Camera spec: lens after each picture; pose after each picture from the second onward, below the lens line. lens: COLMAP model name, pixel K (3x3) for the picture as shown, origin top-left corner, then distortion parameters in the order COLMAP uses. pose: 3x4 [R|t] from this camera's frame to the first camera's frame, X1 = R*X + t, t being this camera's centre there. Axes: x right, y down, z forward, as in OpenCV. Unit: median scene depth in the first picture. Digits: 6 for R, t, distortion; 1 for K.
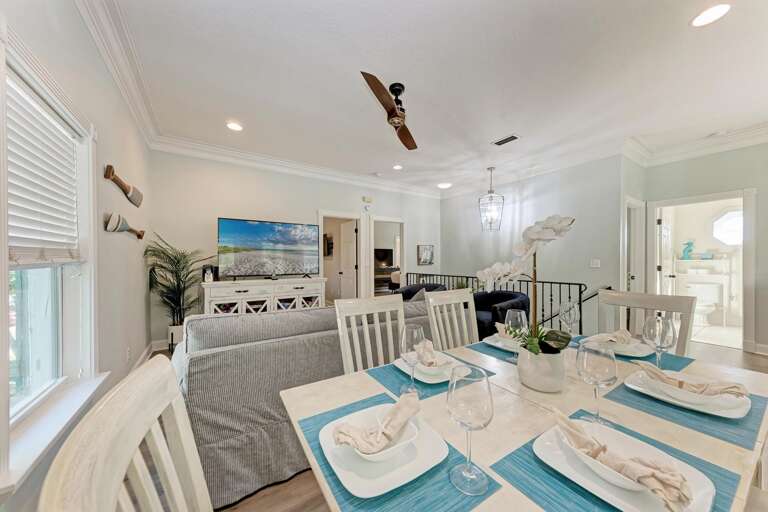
lens RADIAL K [[265.1, 0, 386.5], [0, 265.1, 258.5], [0, 0, 1]] dist [0.014016, -0.000041]
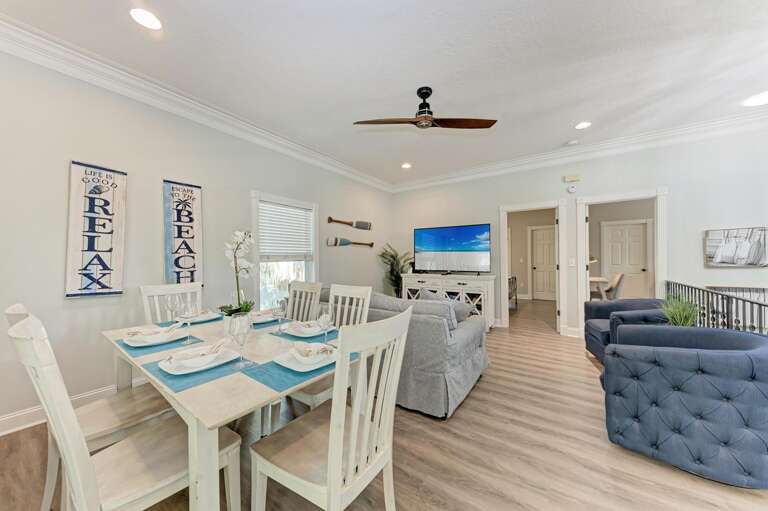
lens RADIAL K [[265.1, 0, 386.5], [0, 265.1, 258.0], [0, 0, 1]] dist [0.014016, -0.000041]
pose [[0.368817, -0.000542, -0.929502, 0.557674], [0.006813, 0.999975, 0.002120, -0.001003], [0.929477, -0.007115, 0.368811, 0.285511]]
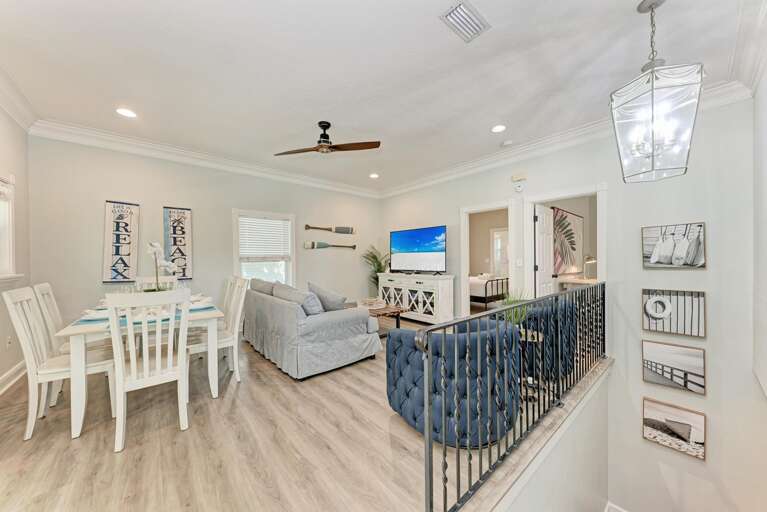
lens RADIAL K [[267.6, 0, 385.0], [0, 267.6, 260.3], [0, 0, 1]] dist [0.014133, -0.000012]
pose [[0.118548, 0.004985, -0.992936, 0.799810], [0.010167, 0.999929, 0.006234, 0.002027], [0.992896, -0.010834, 0.118489, 0.672248]]
